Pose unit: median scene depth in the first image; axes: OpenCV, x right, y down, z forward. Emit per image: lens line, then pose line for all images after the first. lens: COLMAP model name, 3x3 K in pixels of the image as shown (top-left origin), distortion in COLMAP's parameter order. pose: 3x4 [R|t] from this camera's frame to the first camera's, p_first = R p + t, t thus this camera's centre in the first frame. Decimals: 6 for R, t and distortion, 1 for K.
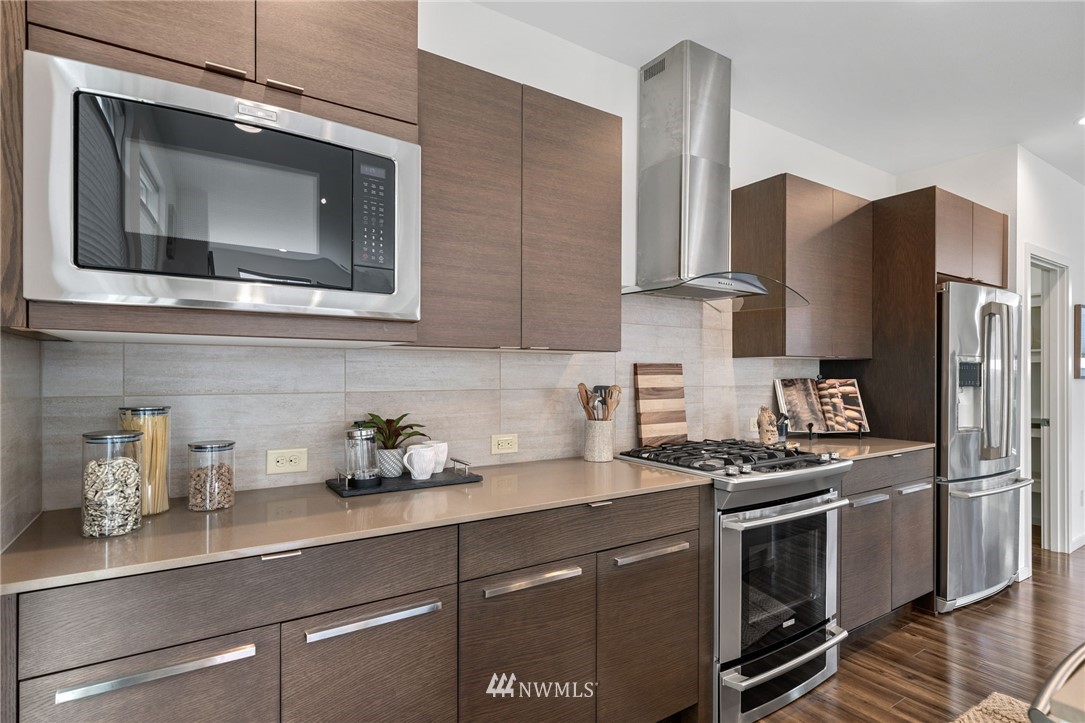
lens RADIAL K [[548.3, 0, 542.3], [0, 548.3, 370.0], [0, 0, 1]] dist [-0.002064, 0.000051]
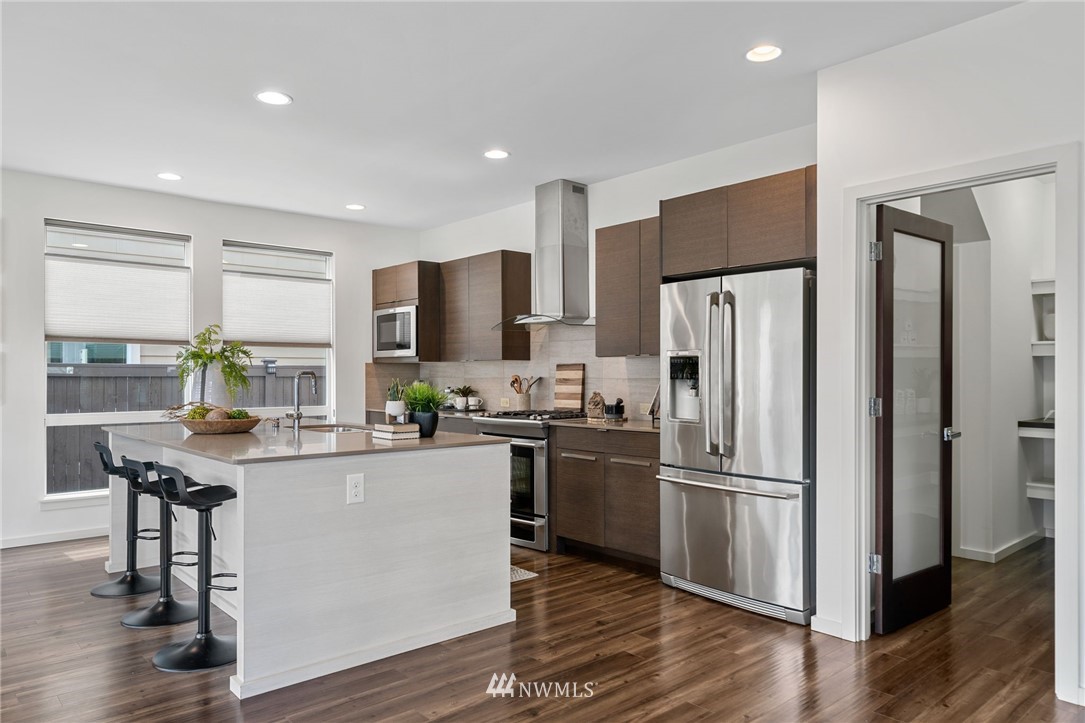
lens RADIAL K [[728.6, 0, 539.4], [0, 728.6, 368.4], [0, 0, 1]] dist [0.000396, -0.000059]
pose [[0.142789, -0.012449, -0.989675, 2.982606], [0.005313, 0.999916, -0.011811, 0.034180], [0.989739, -0.003571, 0.142843, 0.746488]]
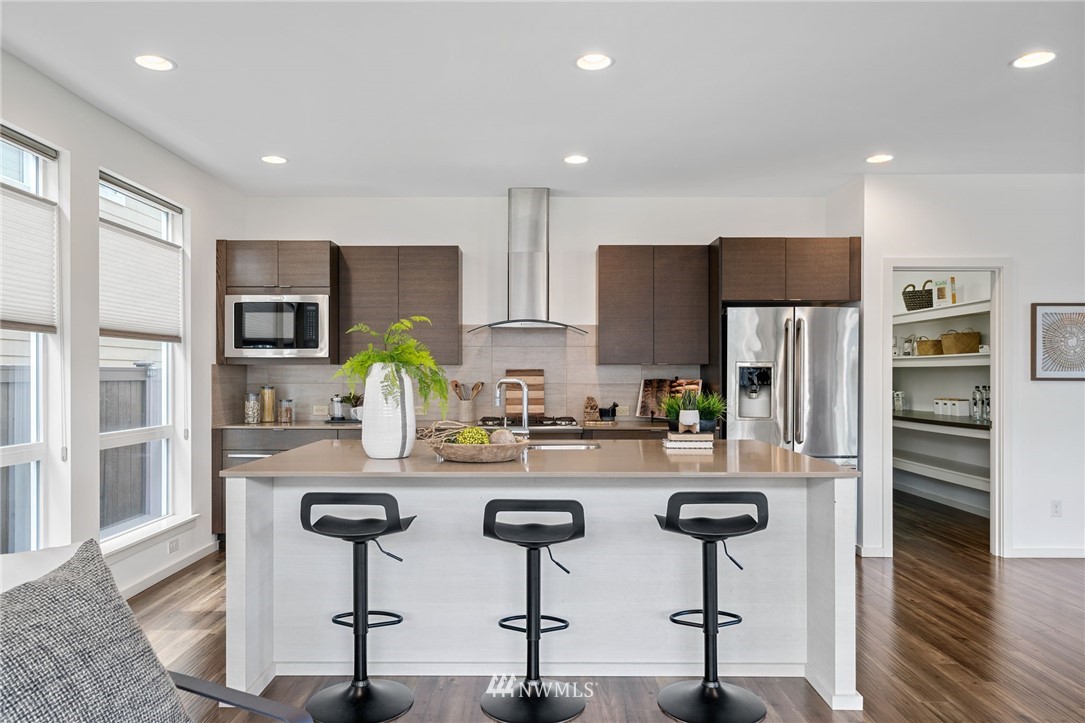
lens RADIAL K [[728.6, 0, 543.4], [0, 728.6, 361.5], [0, 0, 1]] dist [0.000396, -0.000059]
pose [[0.835680, -0.011502, -0.549096, 1.852885], [0.003807, 0.999878, -0.015150, -0.002813], [0.549203, 0.010570, 0.835622, -1.028235]]
